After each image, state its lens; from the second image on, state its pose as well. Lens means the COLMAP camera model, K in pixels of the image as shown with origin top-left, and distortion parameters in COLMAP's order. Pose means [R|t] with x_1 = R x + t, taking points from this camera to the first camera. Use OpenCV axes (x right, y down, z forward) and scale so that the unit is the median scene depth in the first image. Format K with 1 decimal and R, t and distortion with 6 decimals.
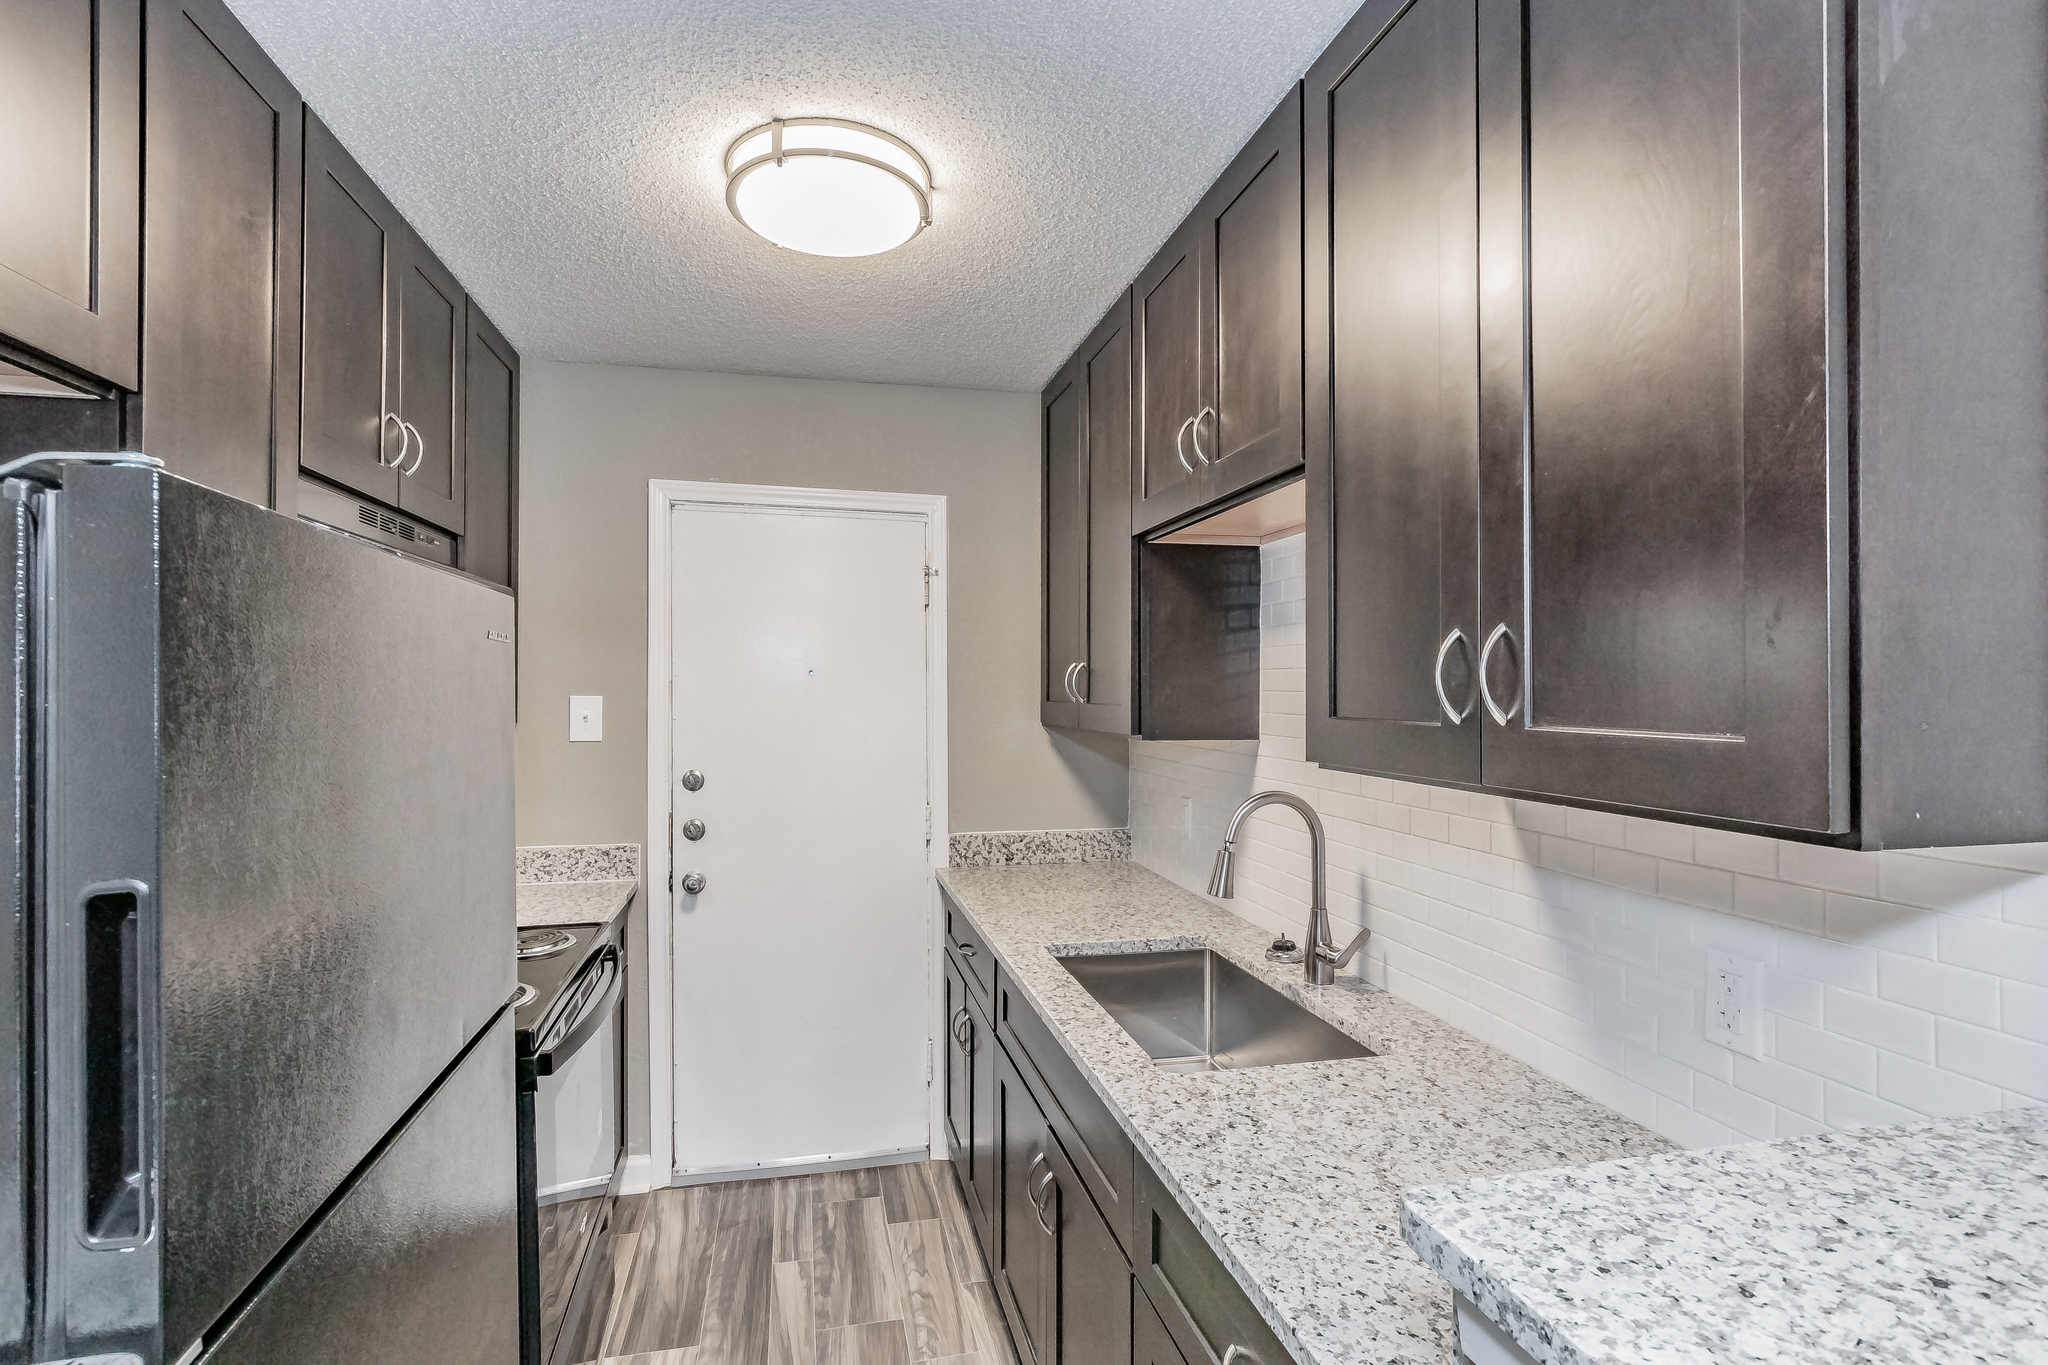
lens RADIAL K [[1011.3, 0, 1035.7], [0, 1011.3, 679.1], [0, 0, 1]] dist [-0.049264, -0.001249]
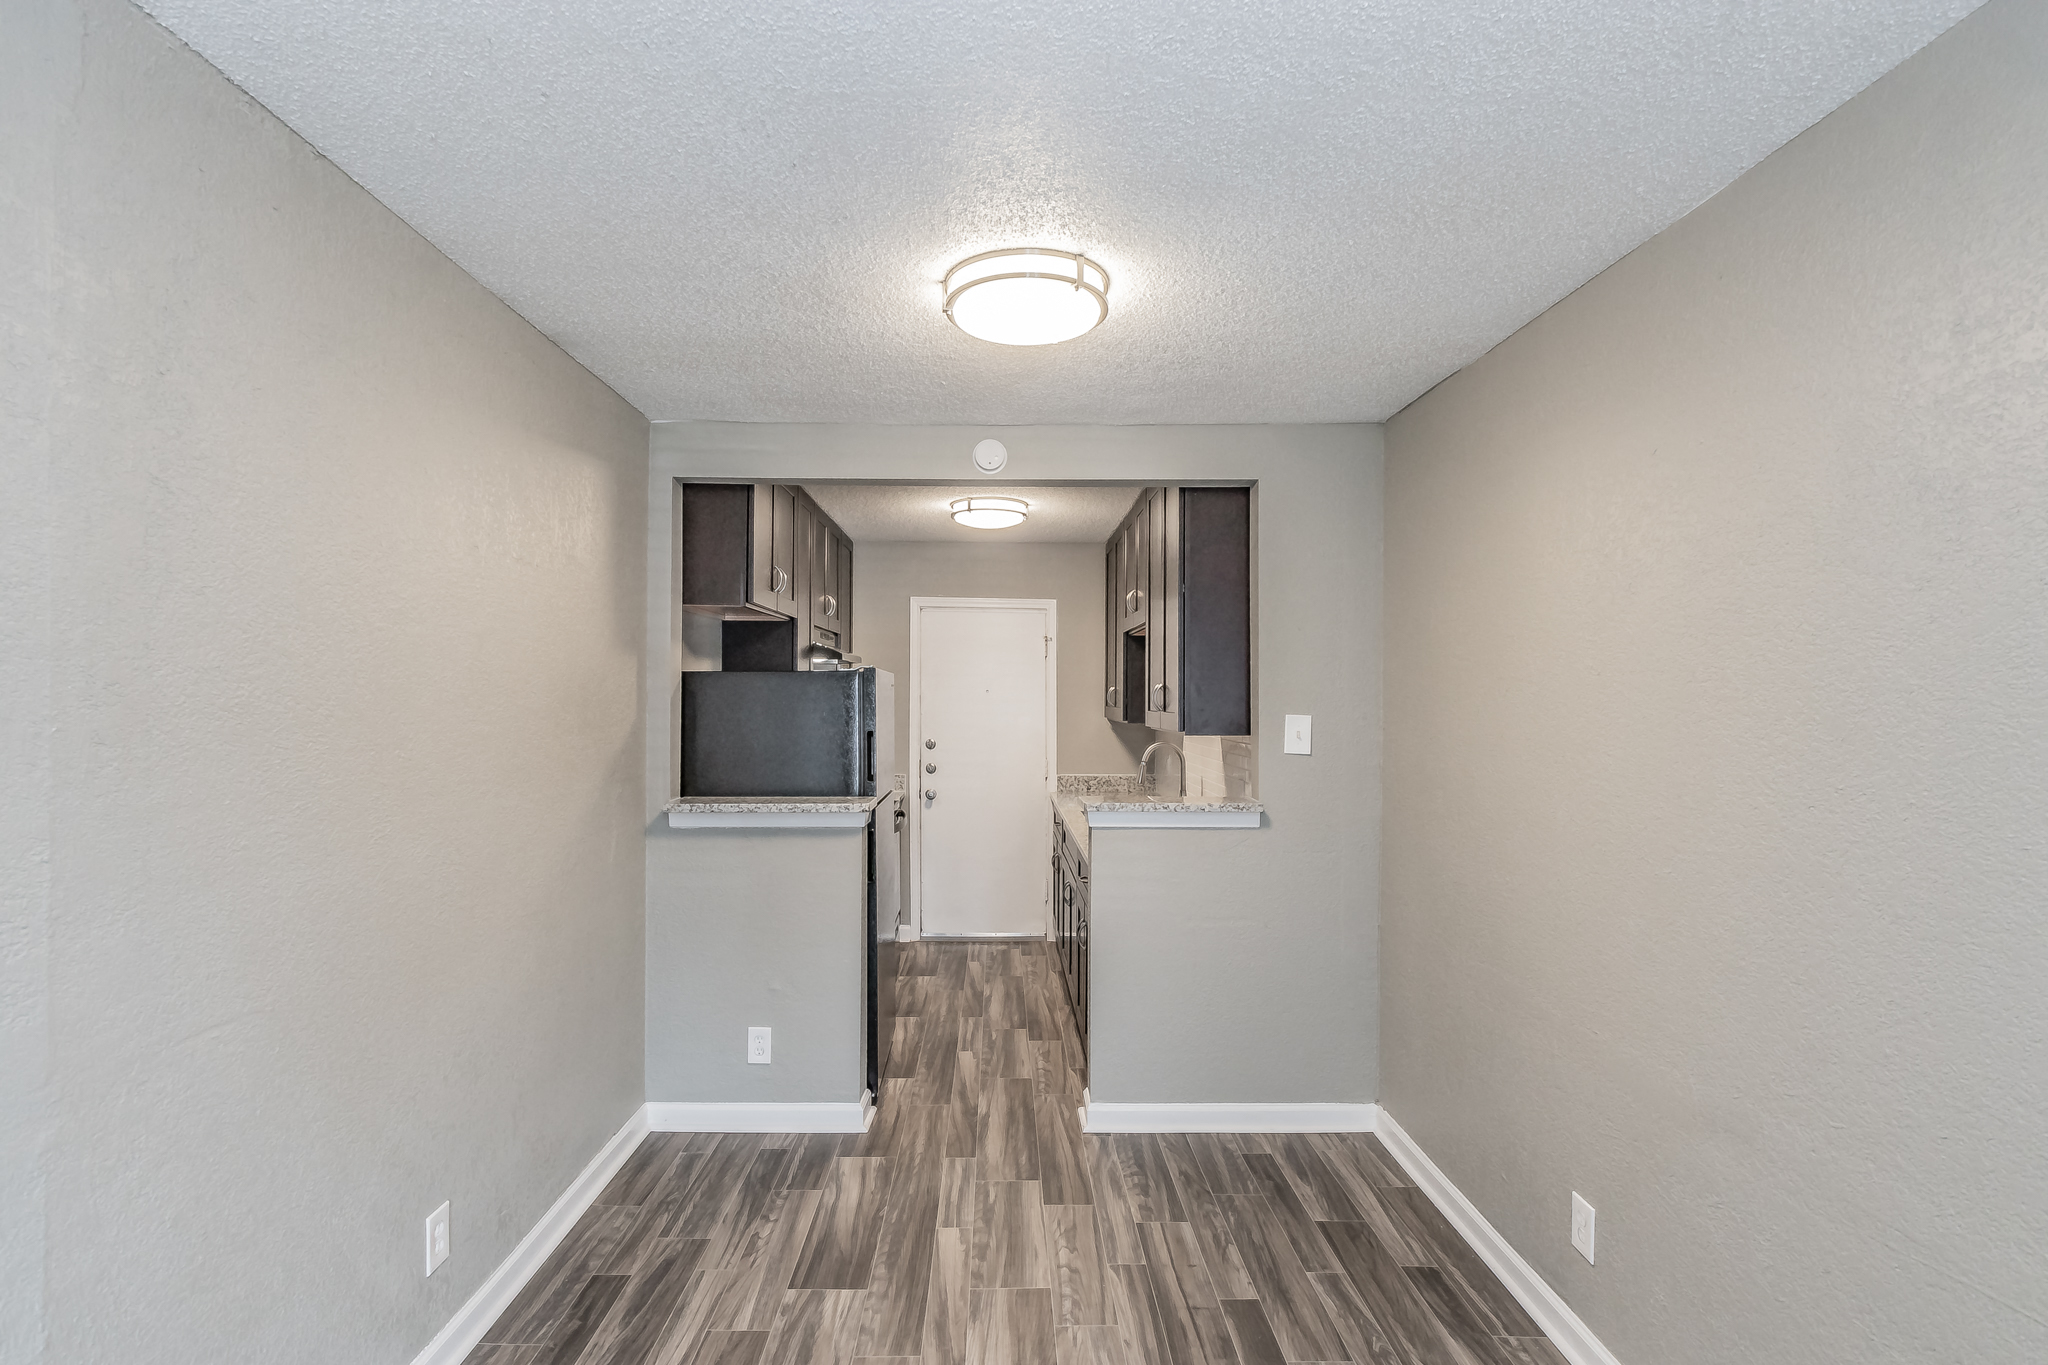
lens RADIAL K [[1116.2, 0, 1015.6], [0, 1116.2, 696.2], [0, 0, 1]] dist [-0.008980, -0.000657]
pose [[0.984405, 0.004704, -0.175856, 0.212055], [-0.003296, 0.999960, 0.008295, -0.014387], [0.175888, -0.007586, 0.984381, -1.123229]]
